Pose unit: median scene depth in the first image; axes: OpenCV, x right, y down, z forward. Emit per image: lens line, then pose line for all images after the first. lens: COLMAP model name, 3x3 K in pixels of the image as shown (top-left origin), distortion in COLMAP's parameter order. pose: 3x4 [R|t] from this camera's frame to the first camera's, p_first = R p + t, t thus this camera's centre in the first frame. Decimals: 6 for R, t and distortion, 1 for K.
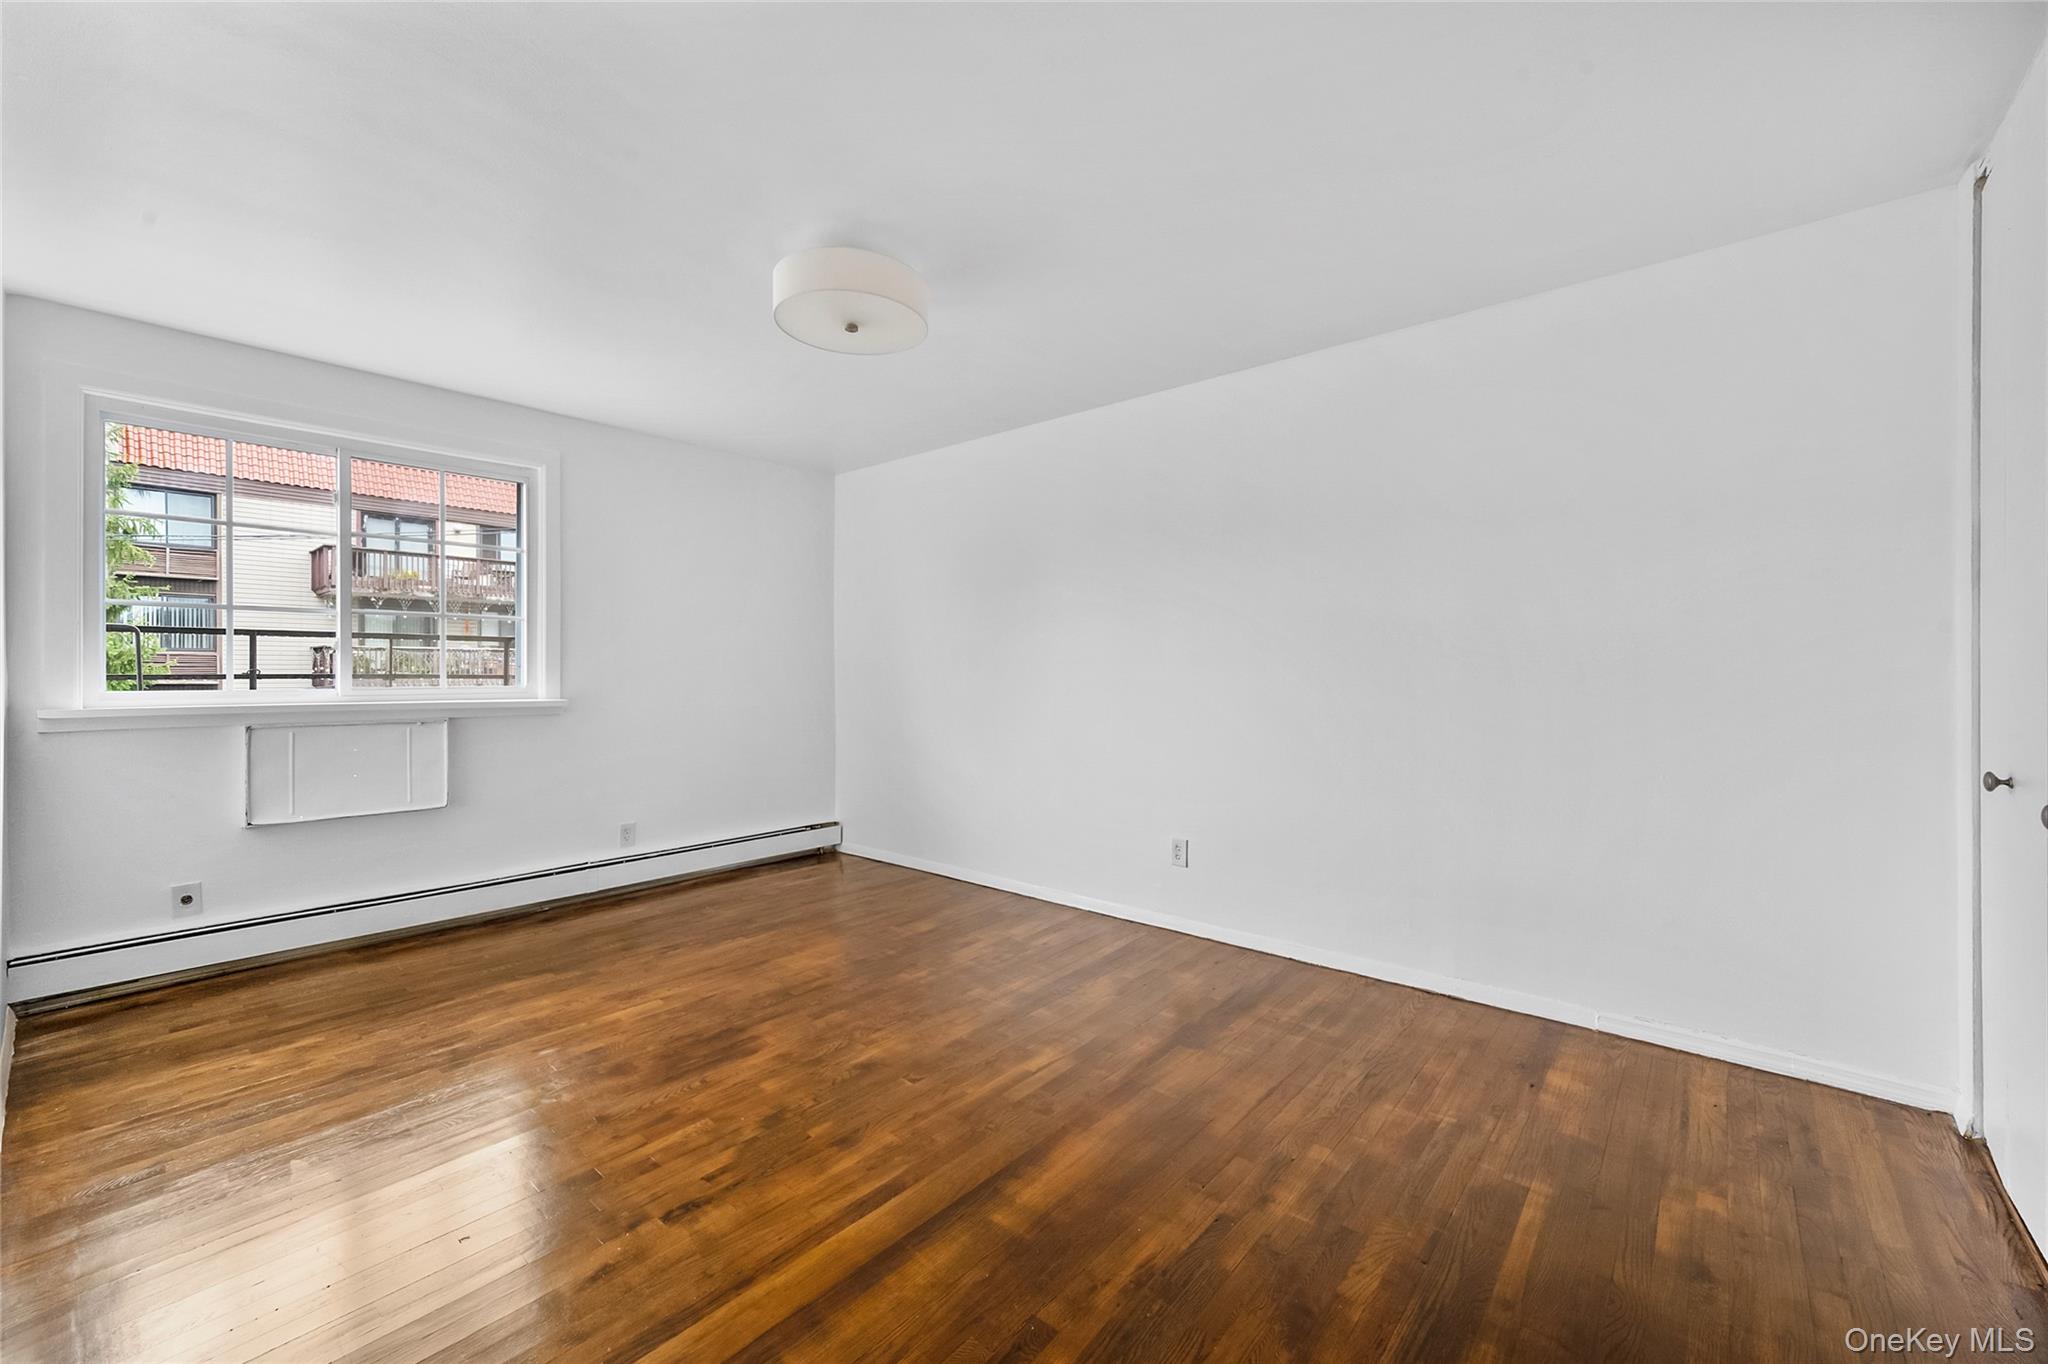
lens RADIAL K [[820.3, 0, 1027.0], [0, 820.3, 686.5], [0, 0, 1]] dist [0.004548, 0.001533]
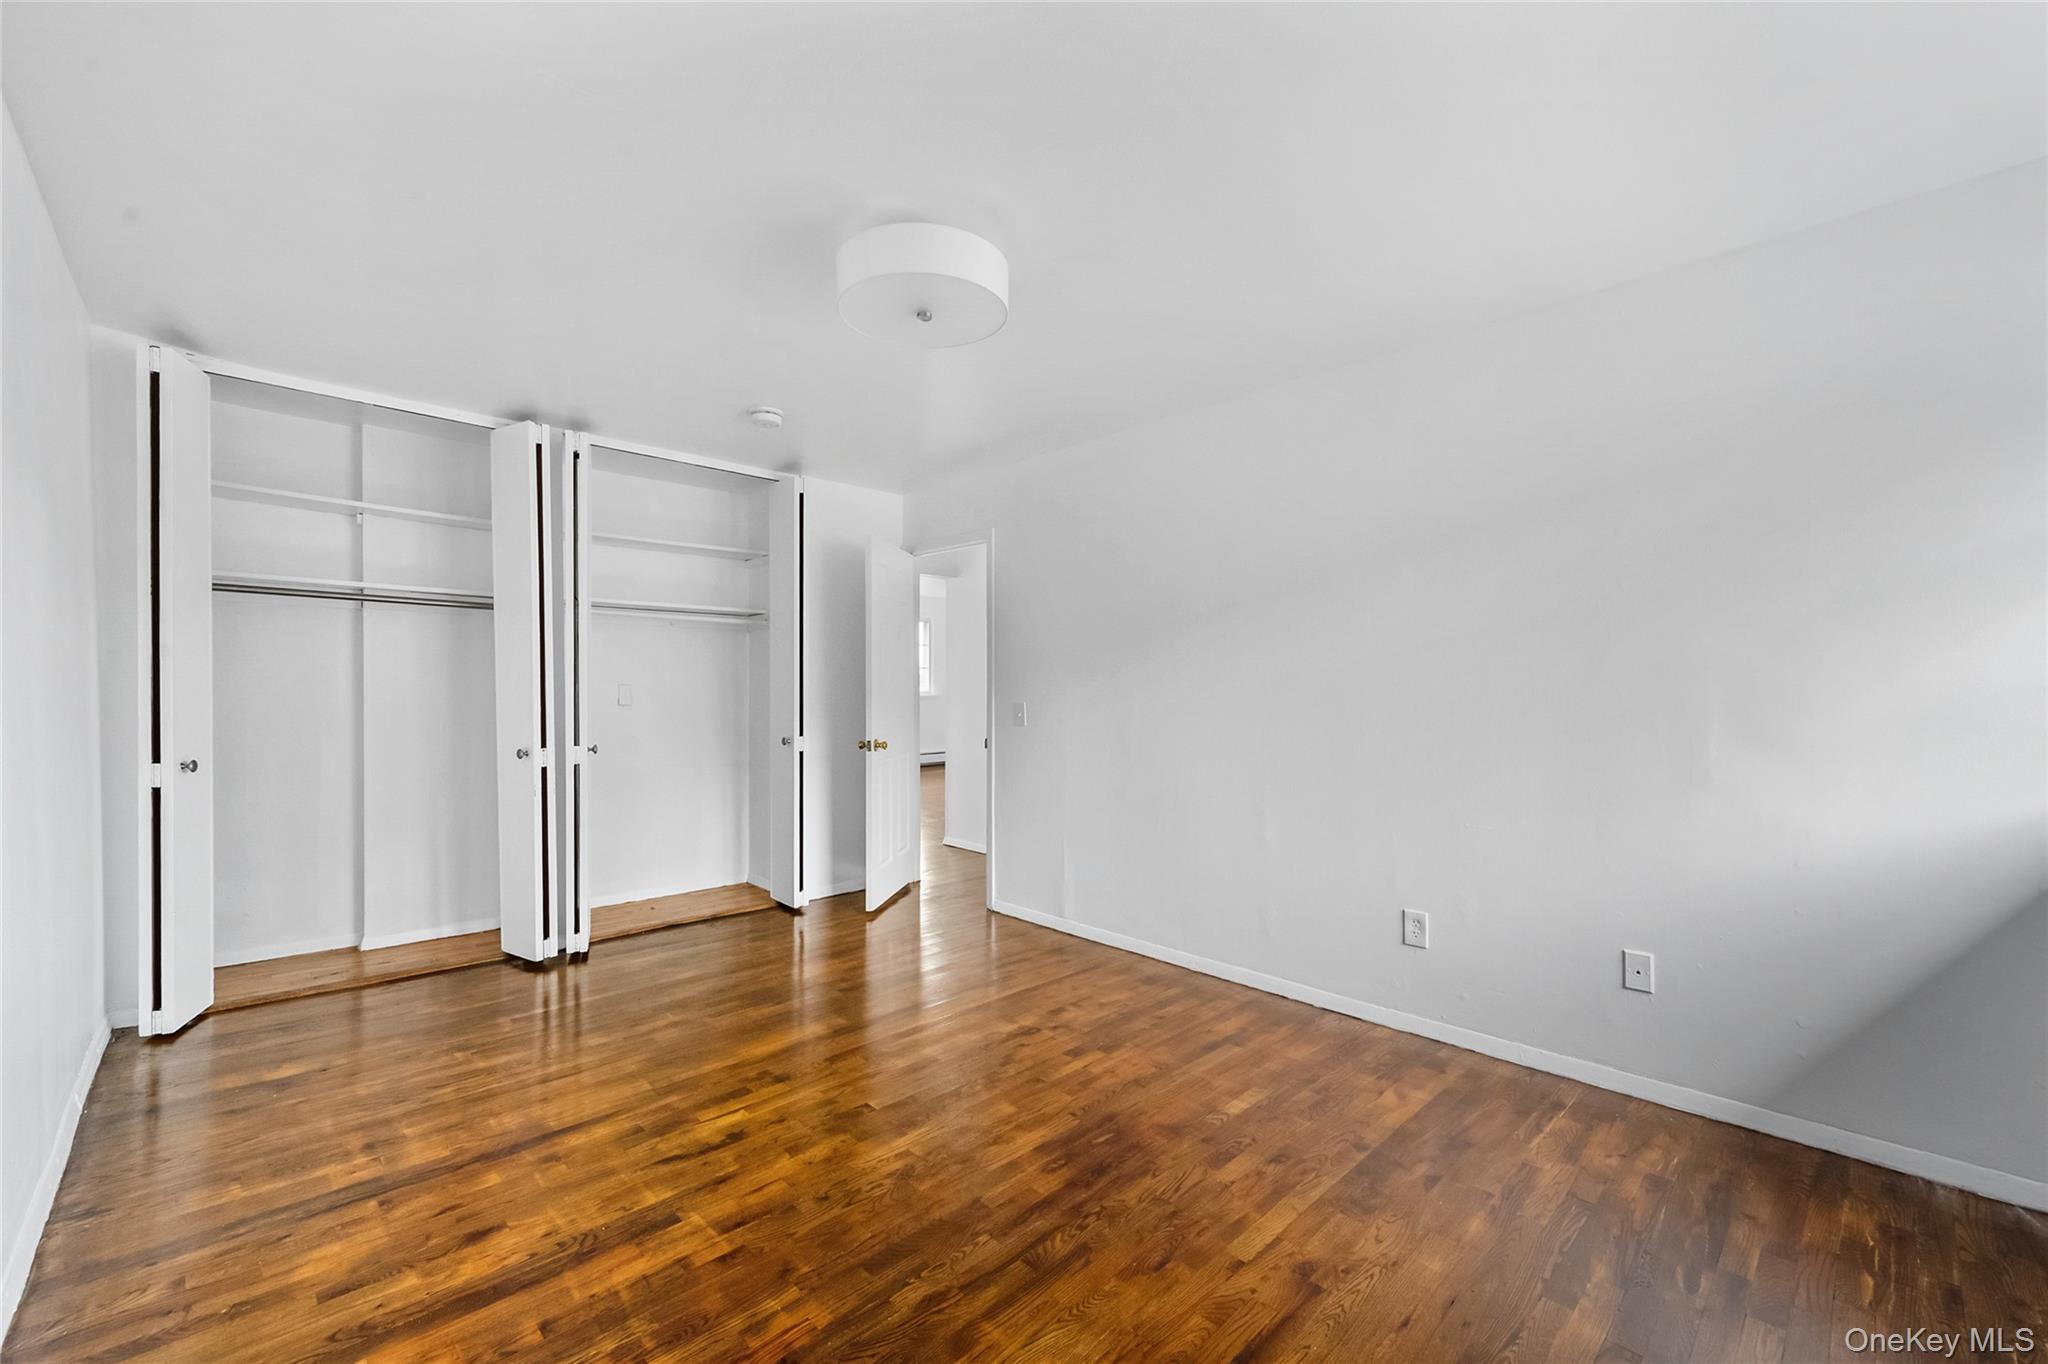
lens RADIAL K [[820.3, 0, 1023.3], [0, 820.3, 687.1], [0, 0, 1]] dist [0.004548, 0.001533]
pose [[-0.995205, -0.002307, 0.097785, -0.334128], [-0.000547, 0.999837, 0.018021, -0.040446], [-0.097811, 0.017881, -0.995044, 1.543299]]
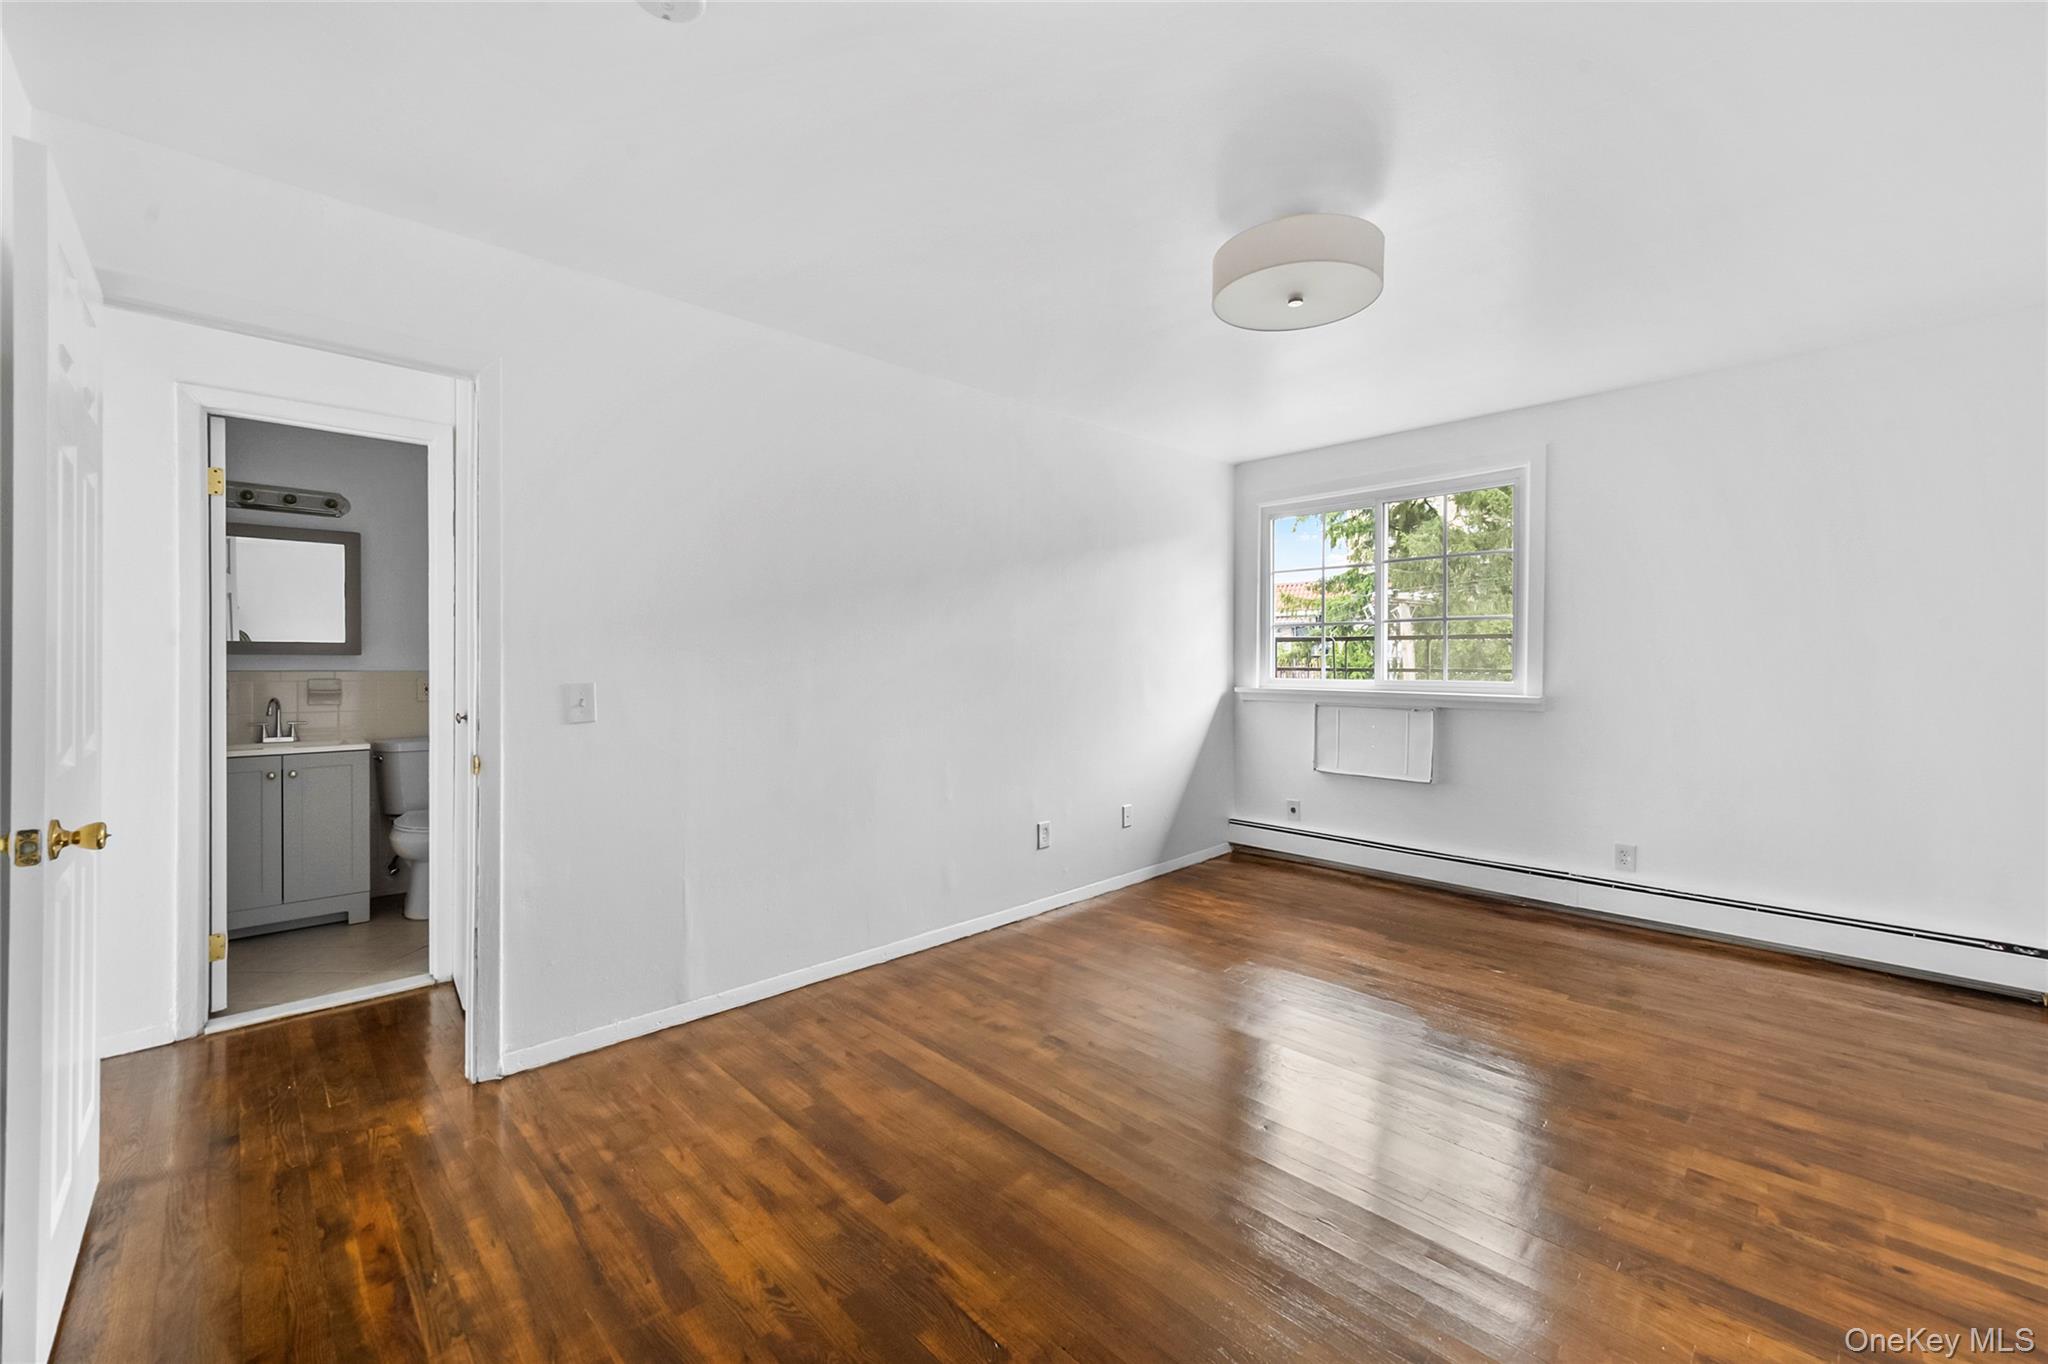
lens RADIAL K [[820.3, 0, 1027.8], [0, 820.3, 666.2], [0, 0, 1]] dist [0.004548, 0.001533]
pose [[-0.092775, 0.003659, -0.995680, 0.608103], [-0.020081, 0.999783, 0.005545, -0.017539], [0.995485, 0.020509, -0.092681, 0.638340]]
